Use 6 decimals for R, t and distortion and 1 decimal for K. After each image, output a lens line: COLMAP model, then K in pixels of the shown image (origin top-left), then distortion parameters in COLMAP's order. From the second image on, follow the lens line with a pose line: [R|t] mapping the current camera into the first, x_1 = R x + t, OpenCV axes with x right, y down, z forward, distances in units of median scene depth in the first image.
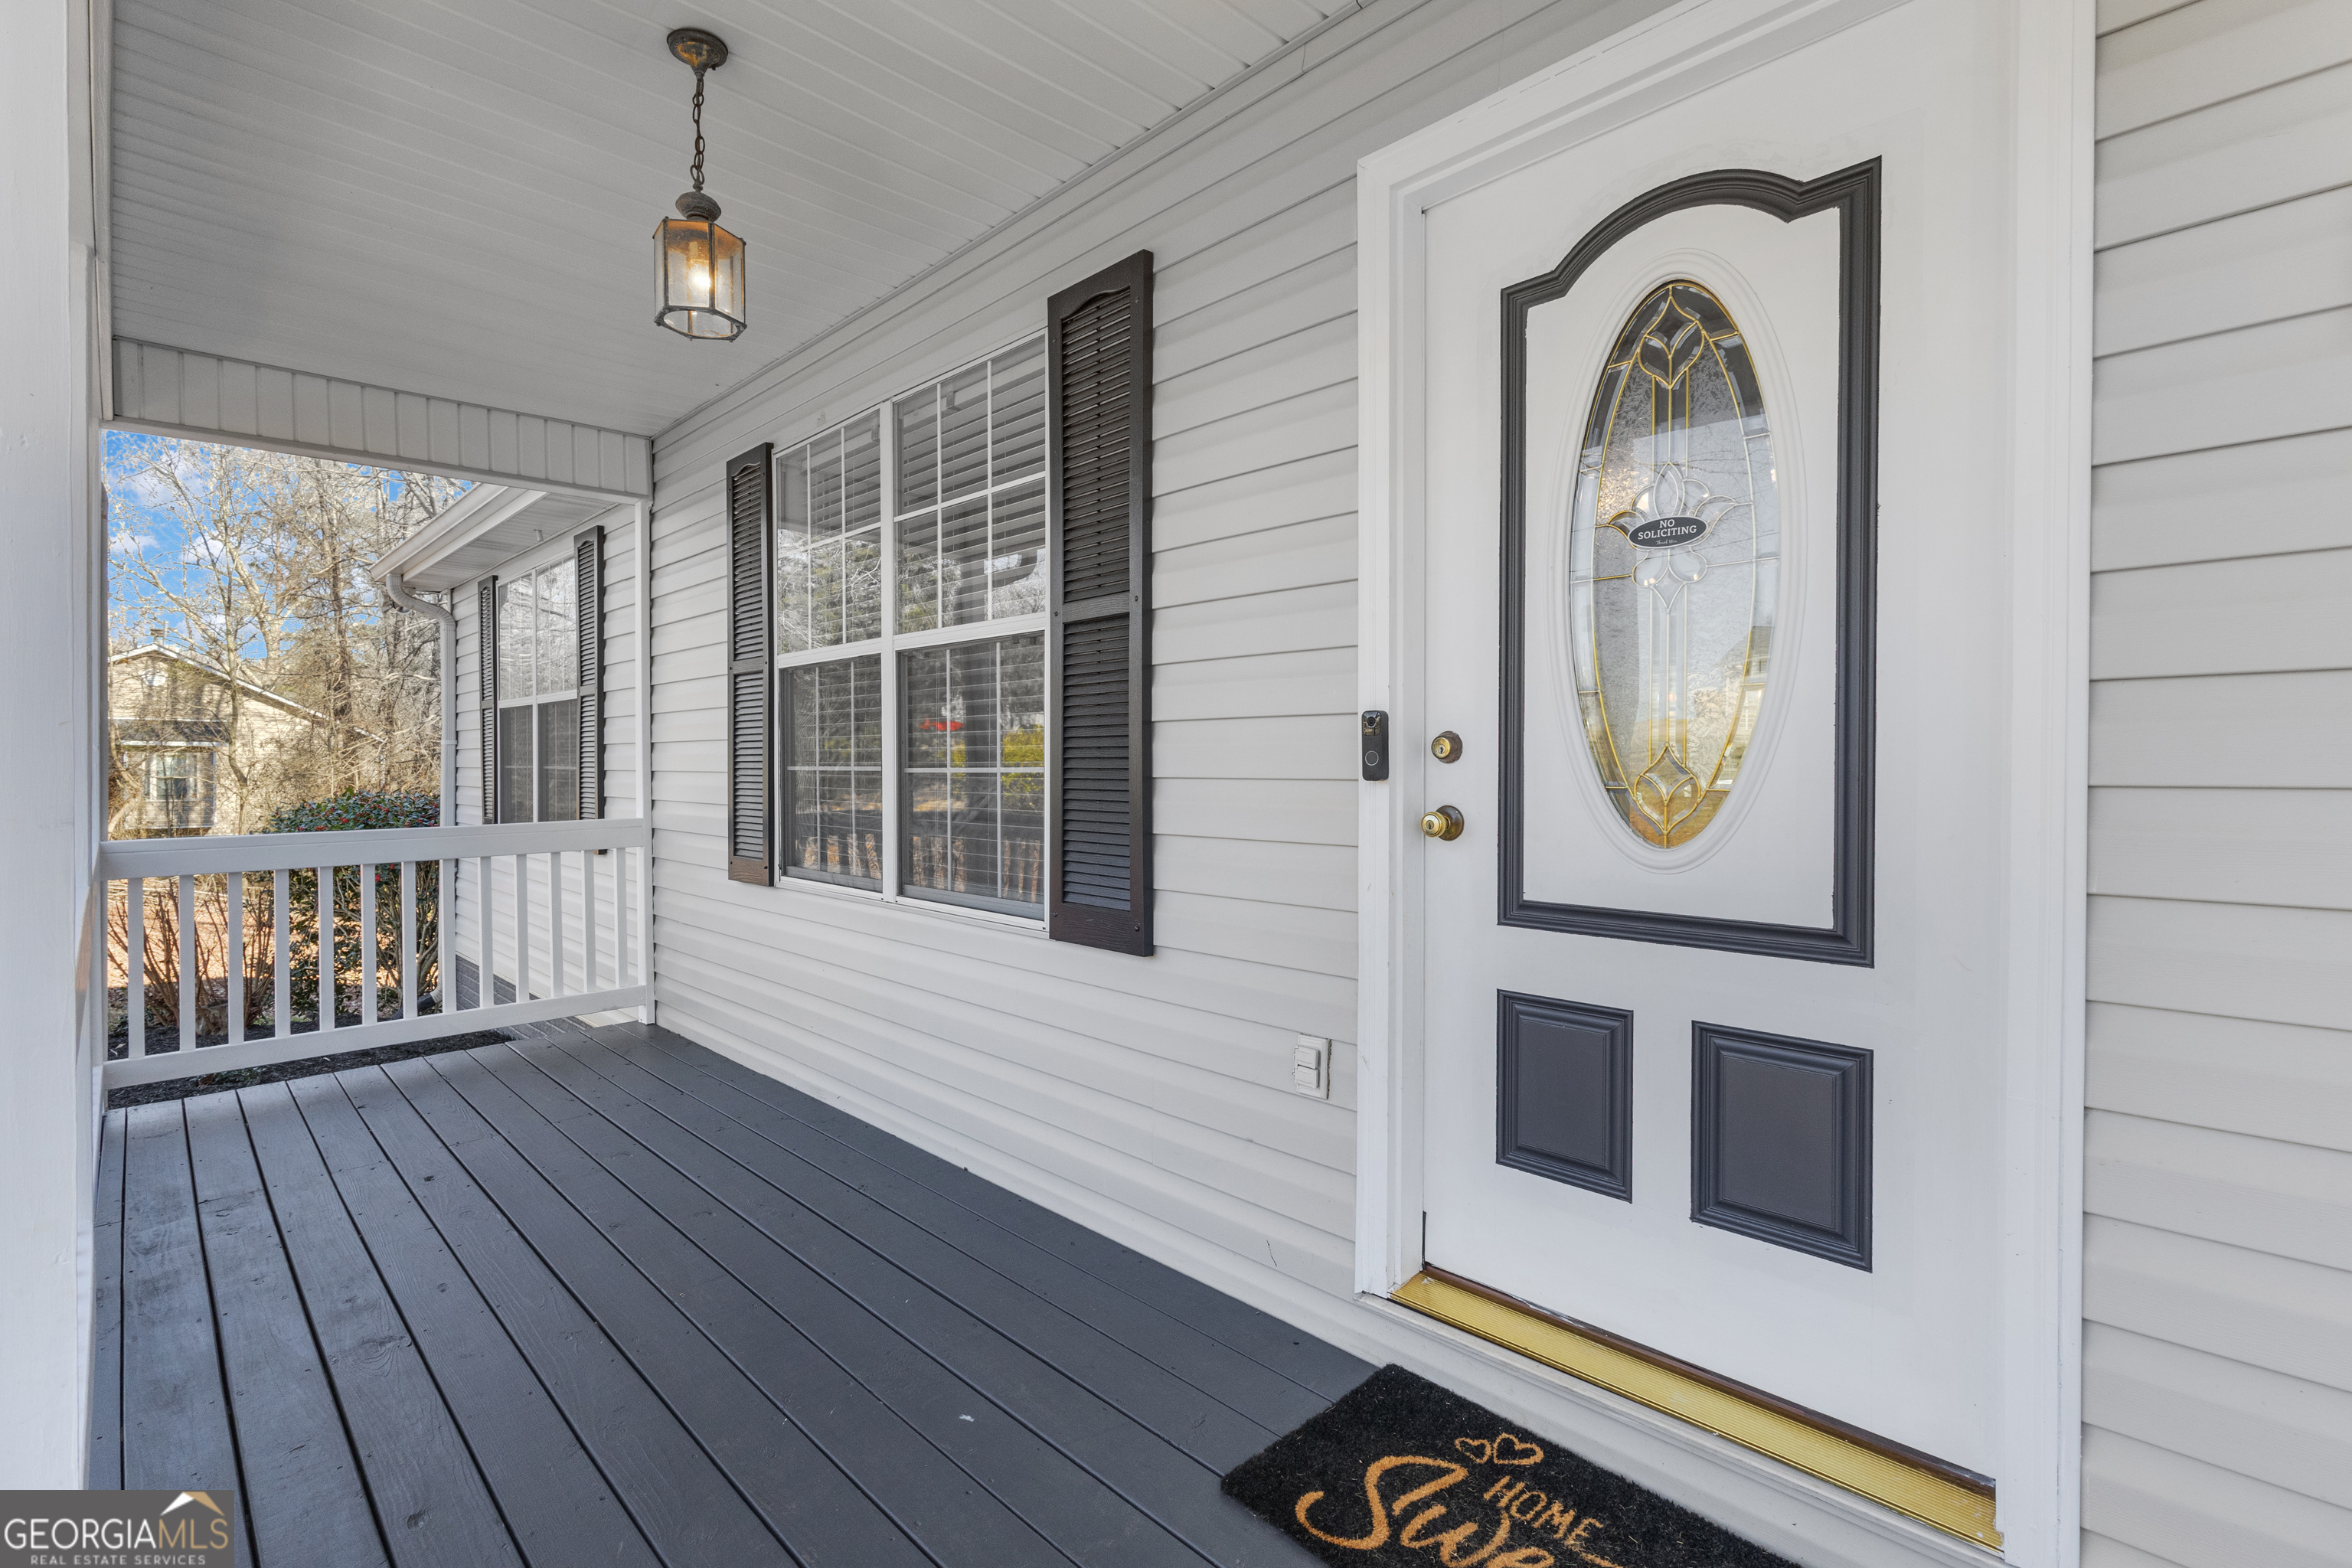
lens RADIAL K [[1085.7, 0, 1167.3], [0, 1085.7, 784.4], [0, 0, 1]] dist [0.002355, 0.000998]
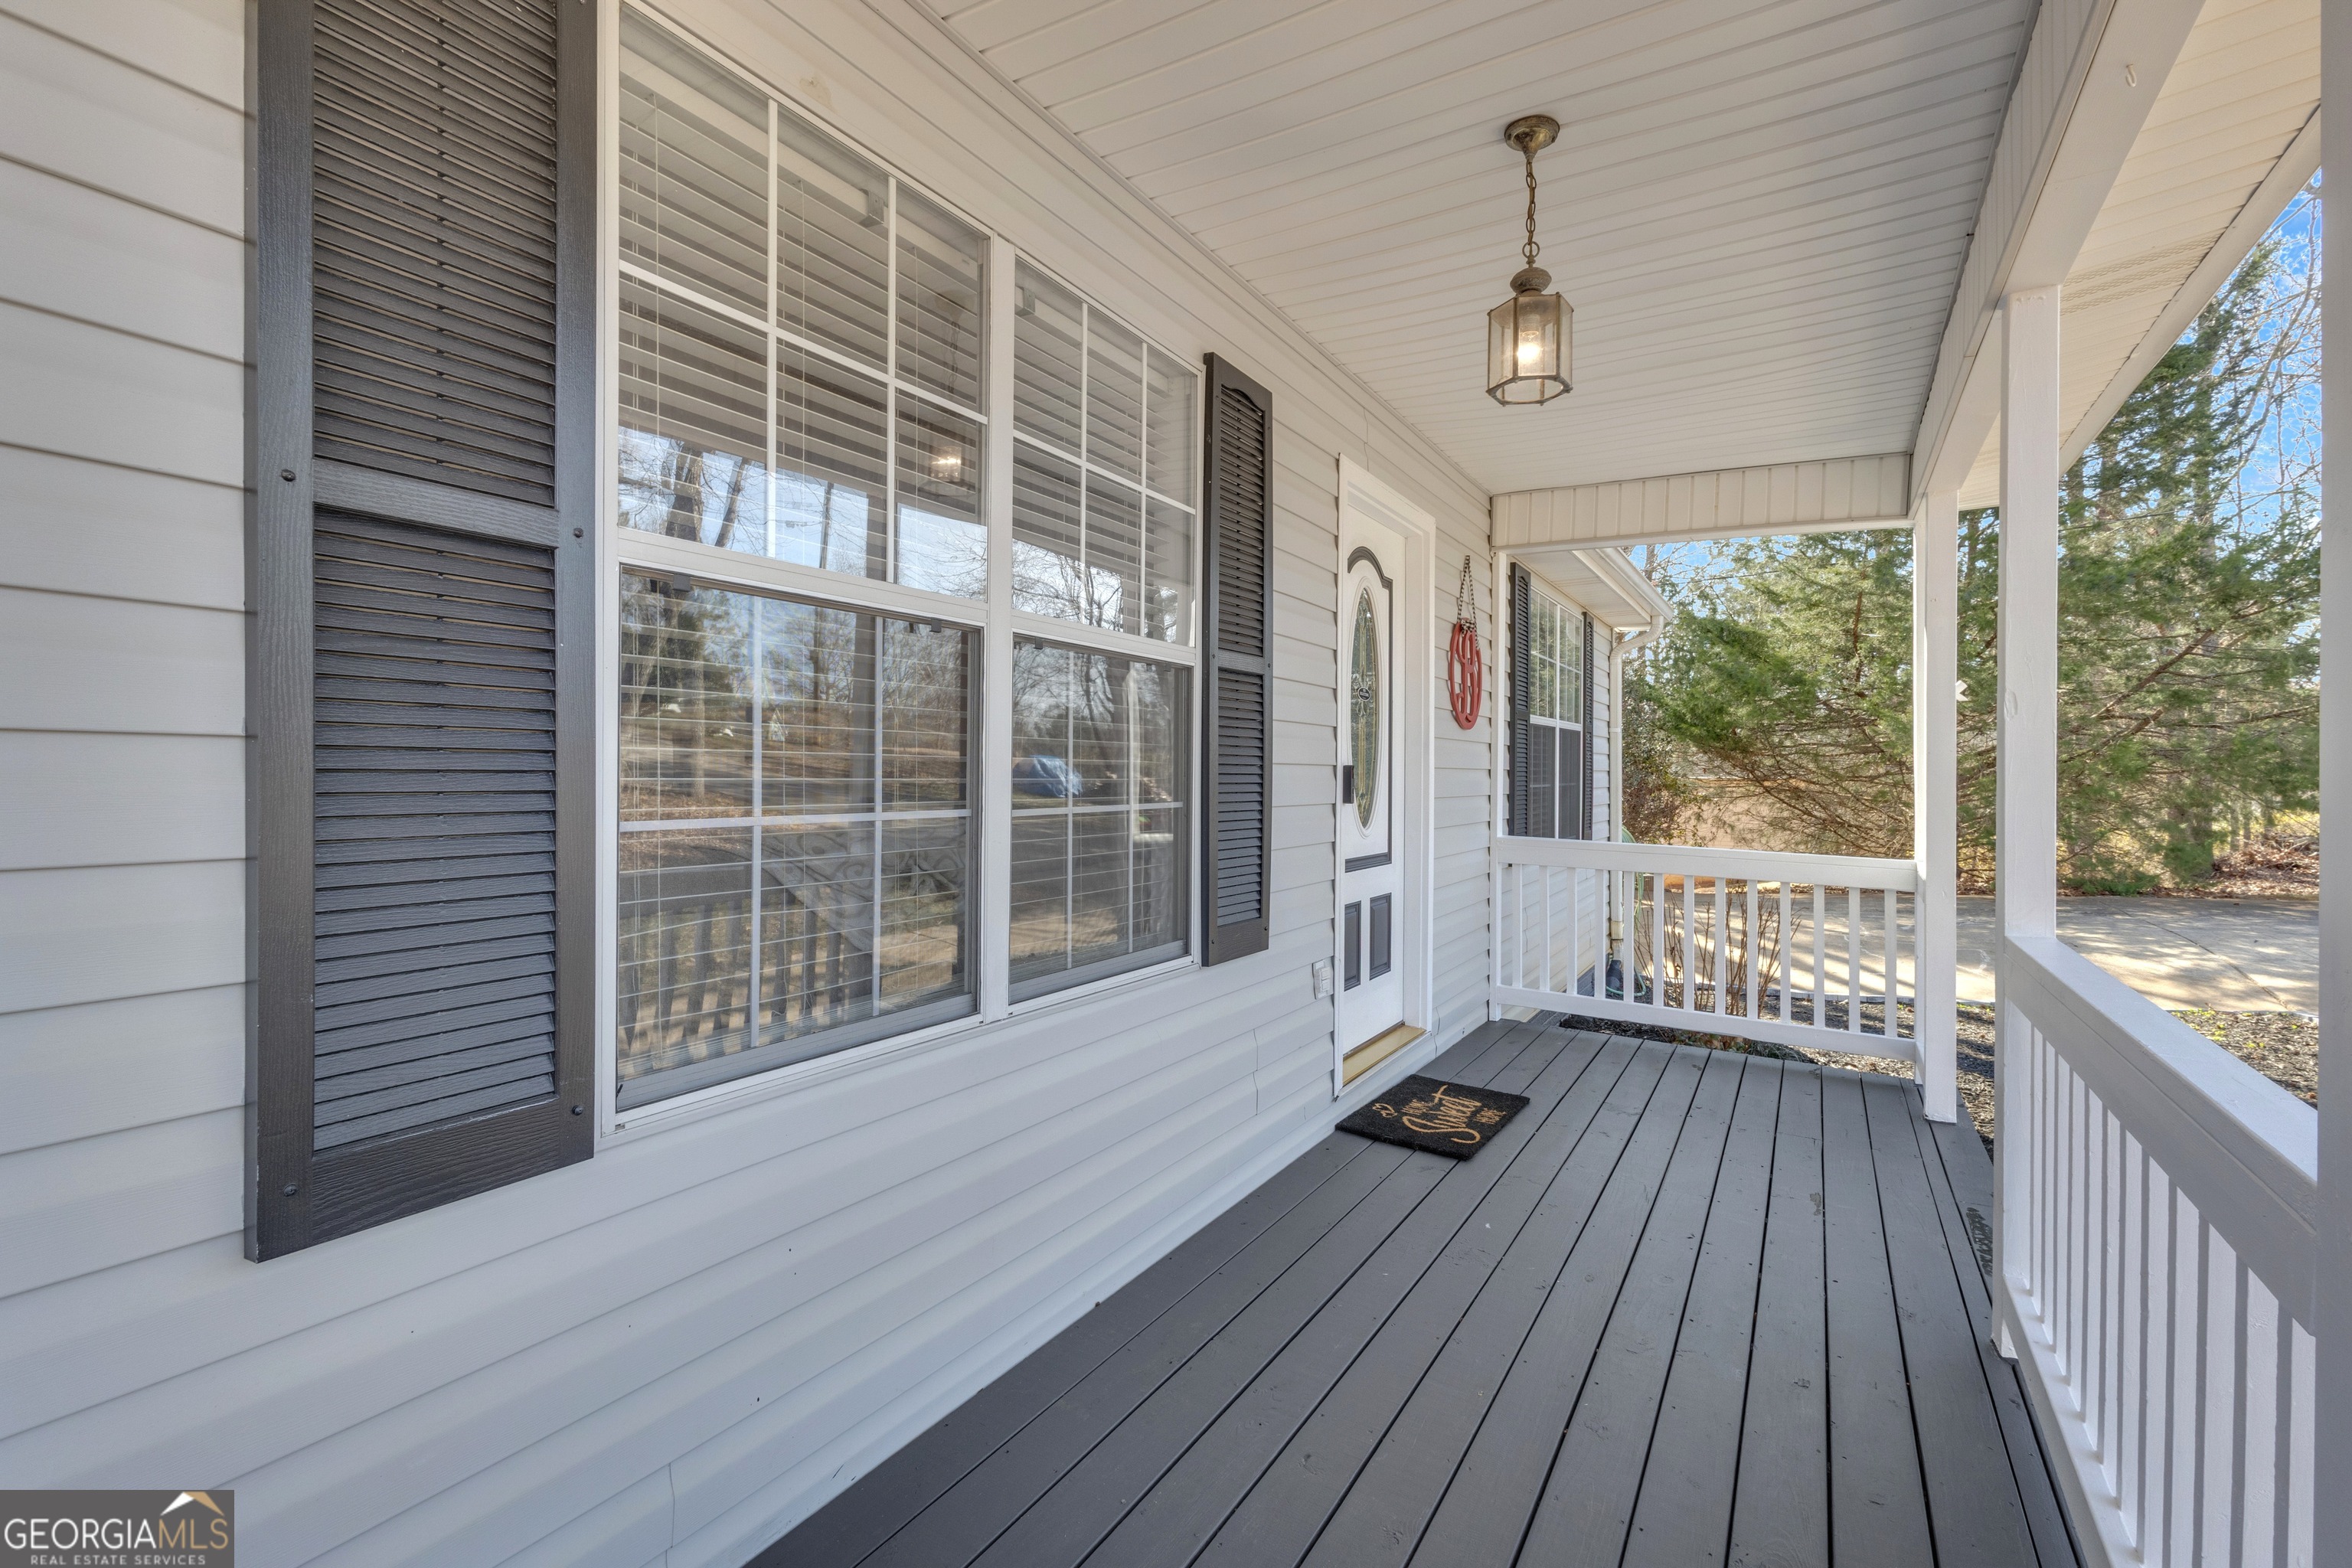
lens RADIAL K [[1085.7, 0, 1167.3], [0, 1085.7, 784.4], [0, 0, 1]] dist [0.002355, 0.000998]
pose [[-0.271756, -0.004035, 0.962358, -1.181512], [0.006216, 0.999963, 0.005948, -0.041979], [-0.962346, 0.007598, -0.271720, 1.417615]]
